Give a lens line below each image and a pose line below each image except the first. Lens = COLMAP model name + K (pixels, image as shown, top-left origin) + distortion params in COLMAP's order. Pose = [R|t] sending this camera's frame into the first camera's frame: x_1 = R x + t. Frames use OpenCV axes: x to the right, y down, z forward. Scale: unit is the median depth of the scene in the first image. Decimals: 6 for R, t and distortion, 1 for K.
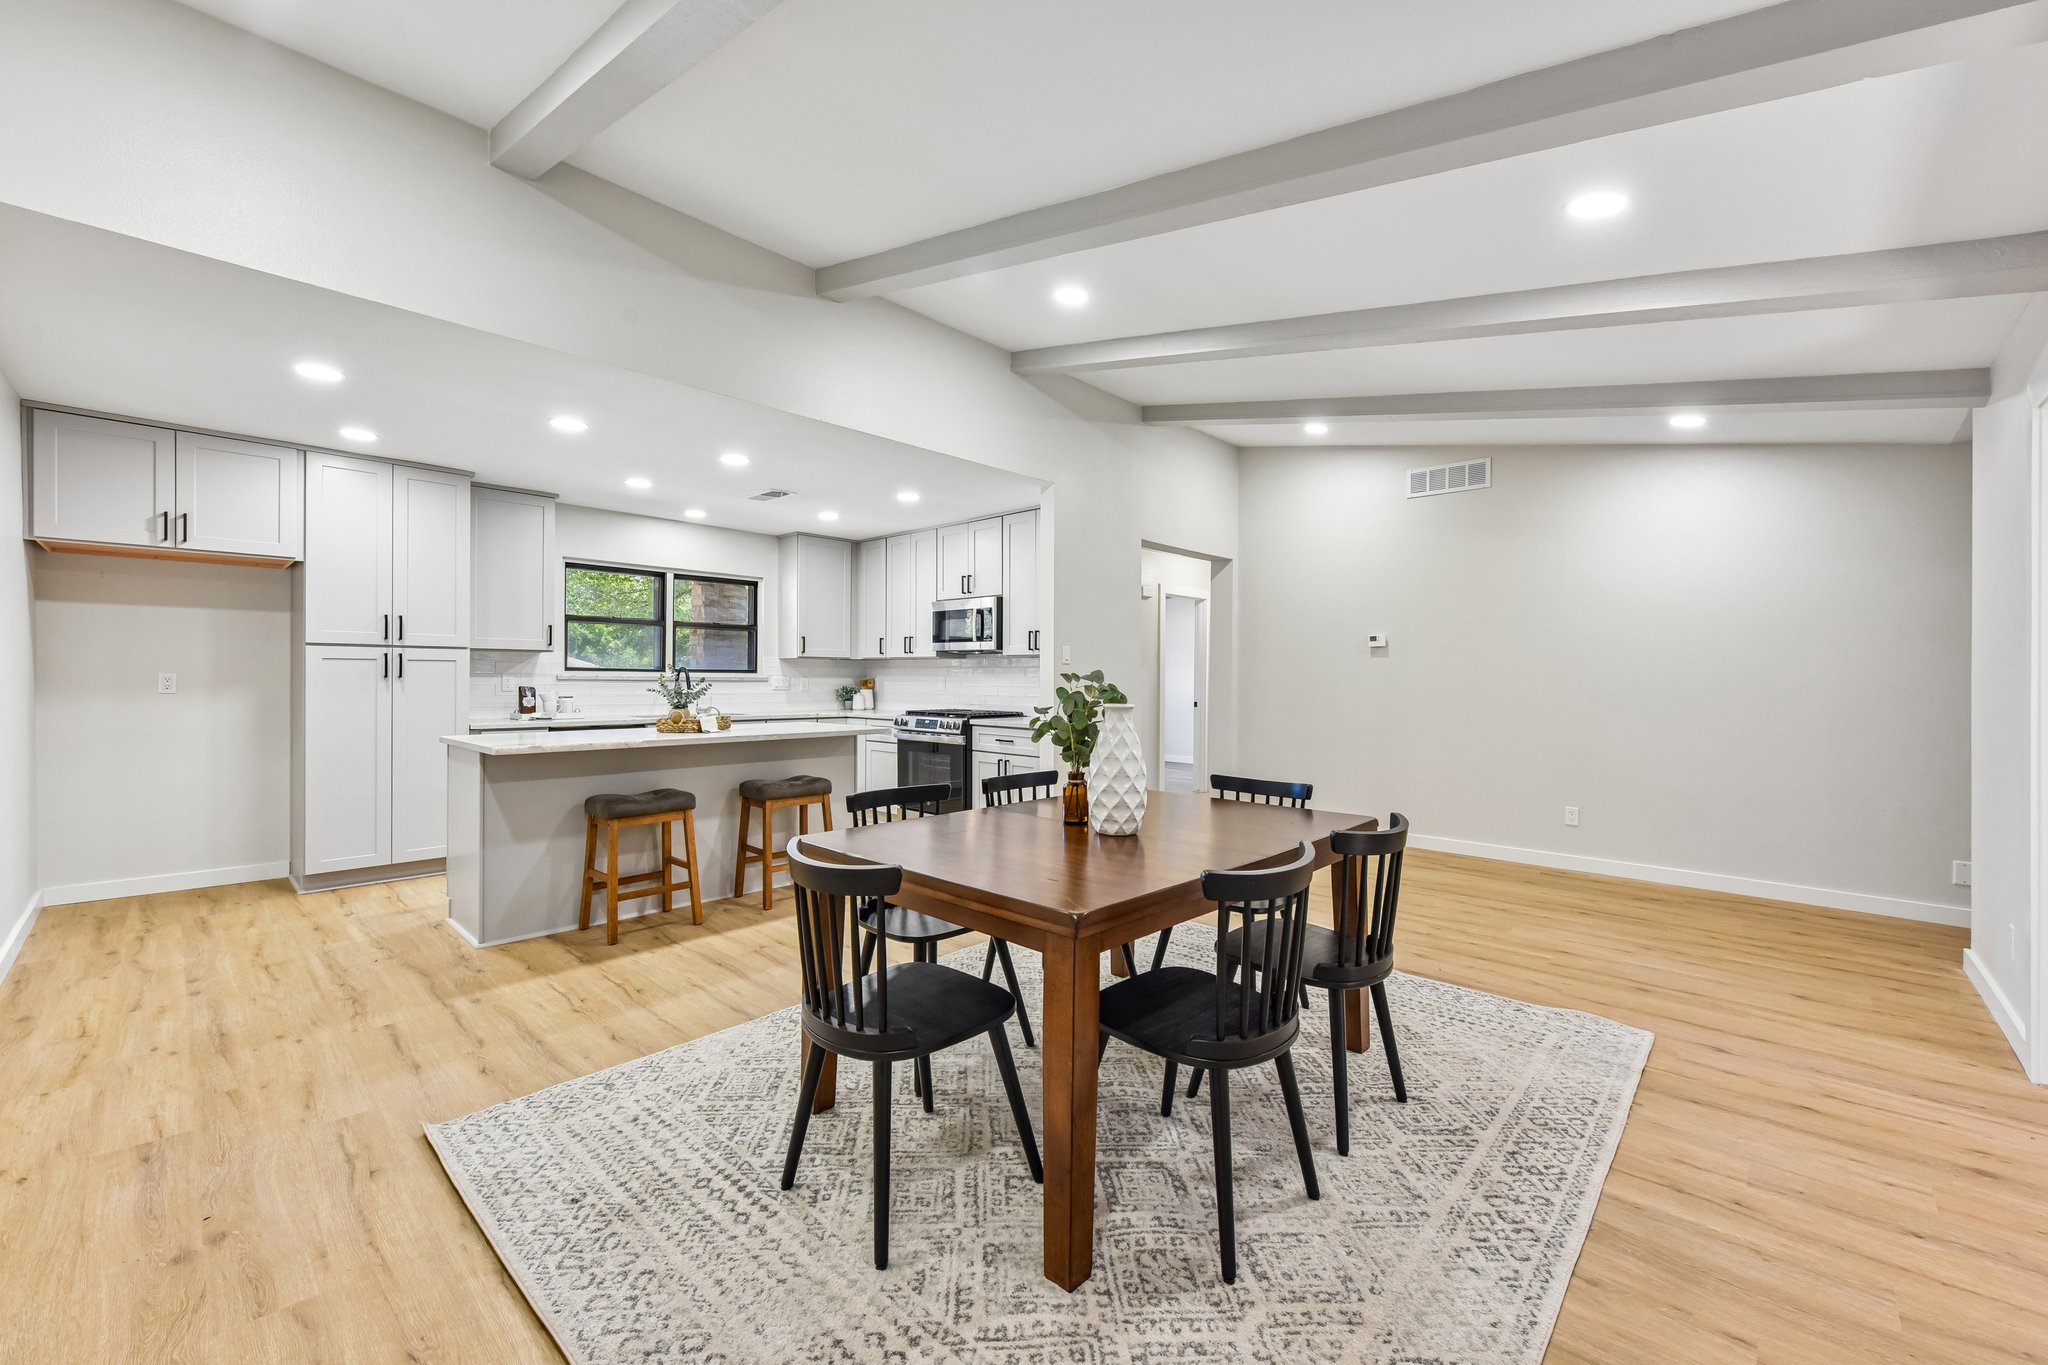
lens RADIAL K [[818.0, 0, 1024.0], [0, 818.0, 682.5], [0, 0, 1]] dist [-0.000686, -0.000624]
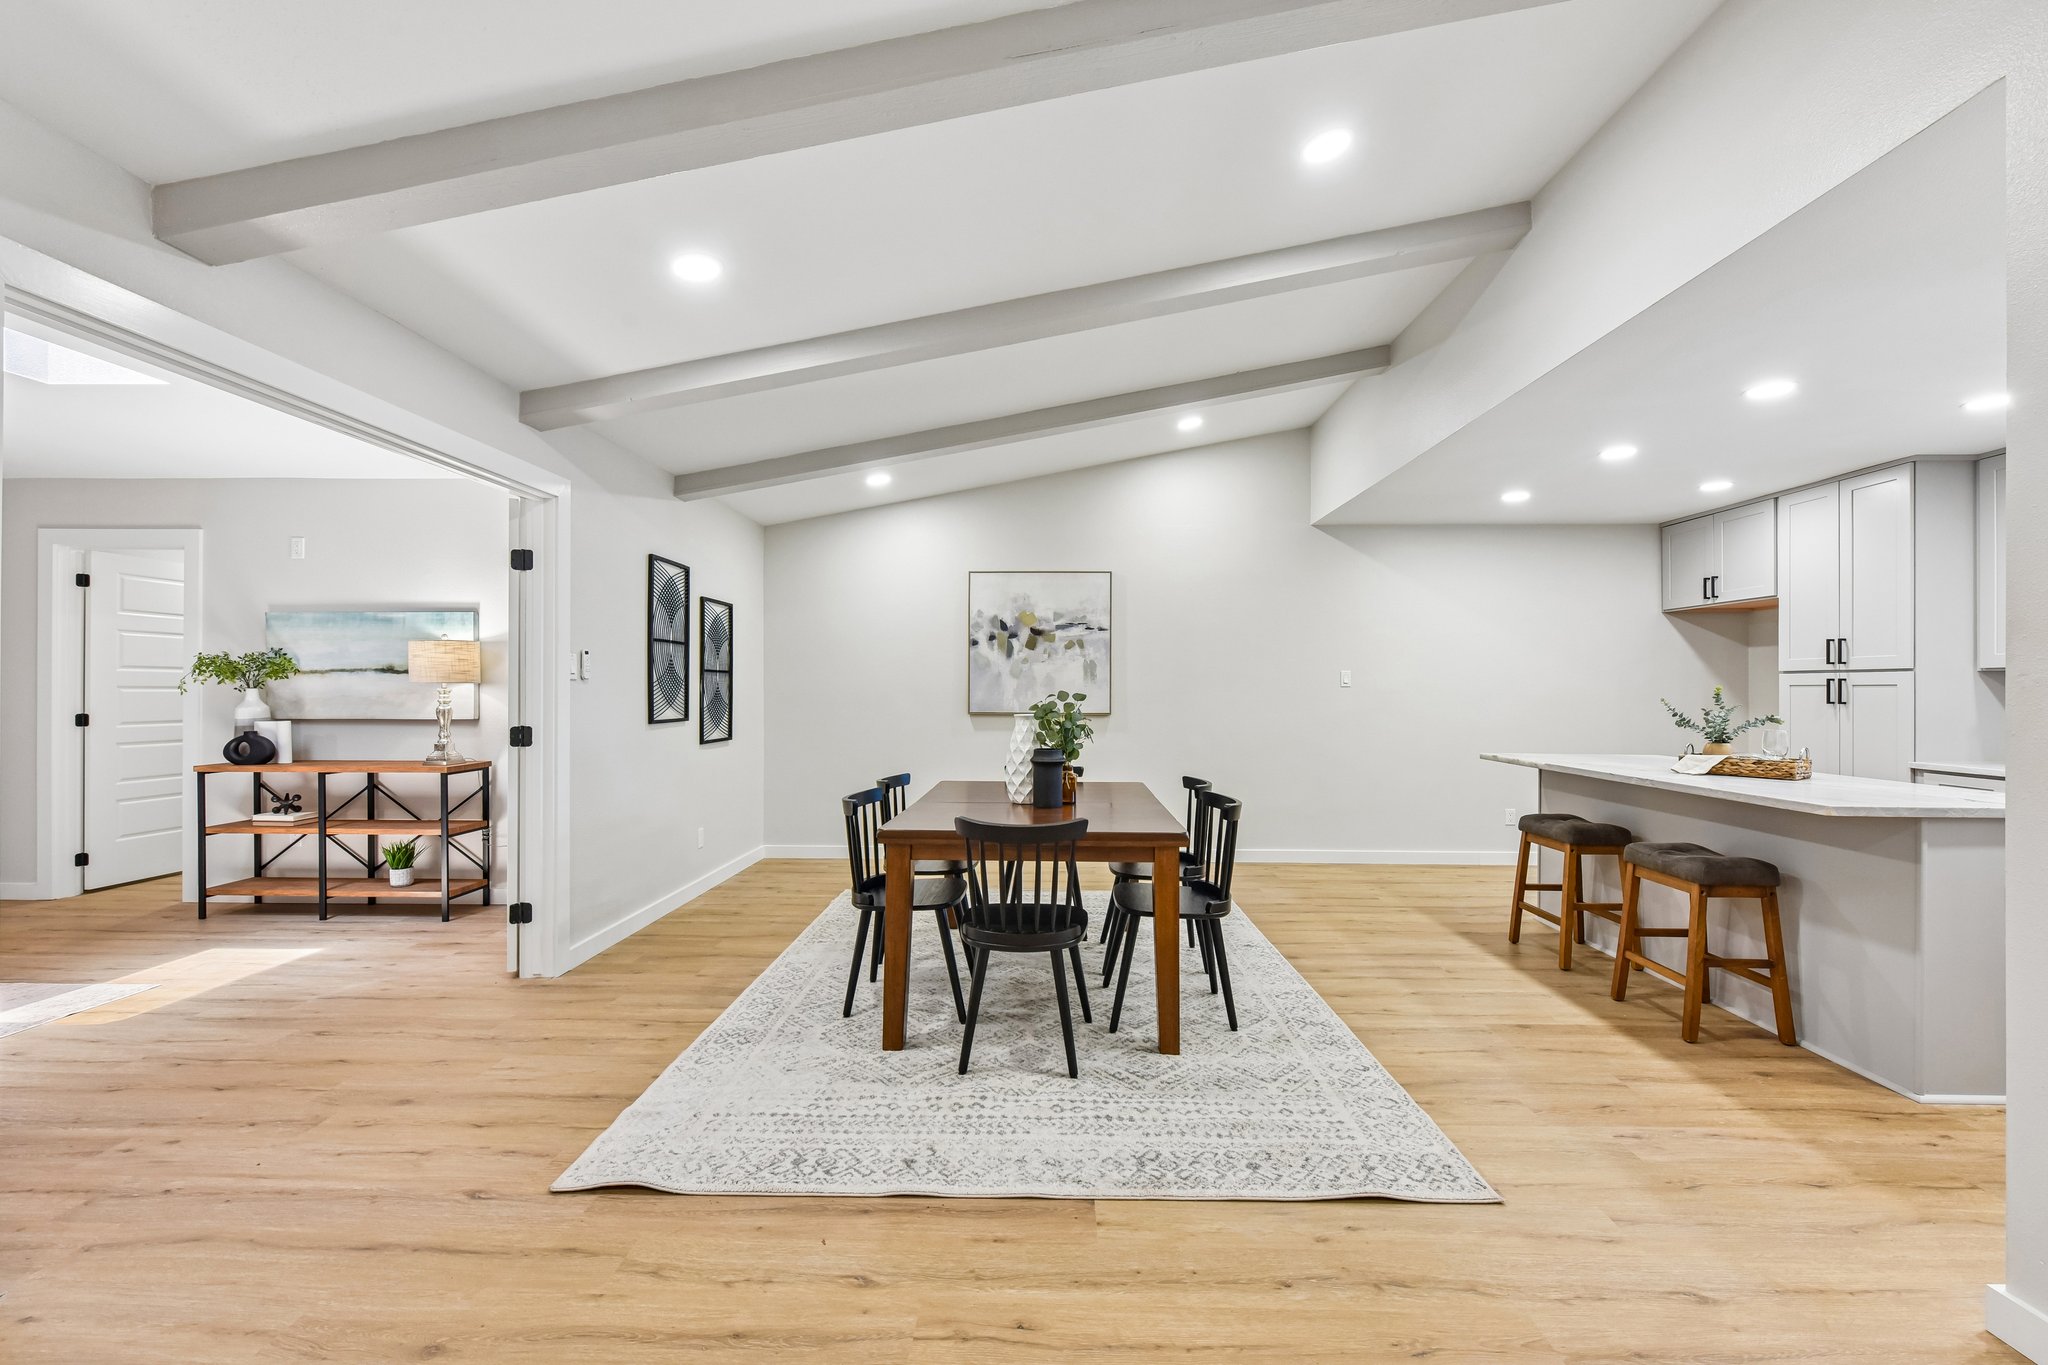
lens RADIAL K [[818.0, 0, 1024.0], [0, 818.0, 682.5], [0, 0, 1]] dist [-0.000686, -0.000624]
pose [[-0.747755, -0.018243, -0.663724, 0.500751], [-0.014316, 0.999833, -0.011353, -0.006235], [0.663820, 0.001013, -0.747892, 0.962586]]
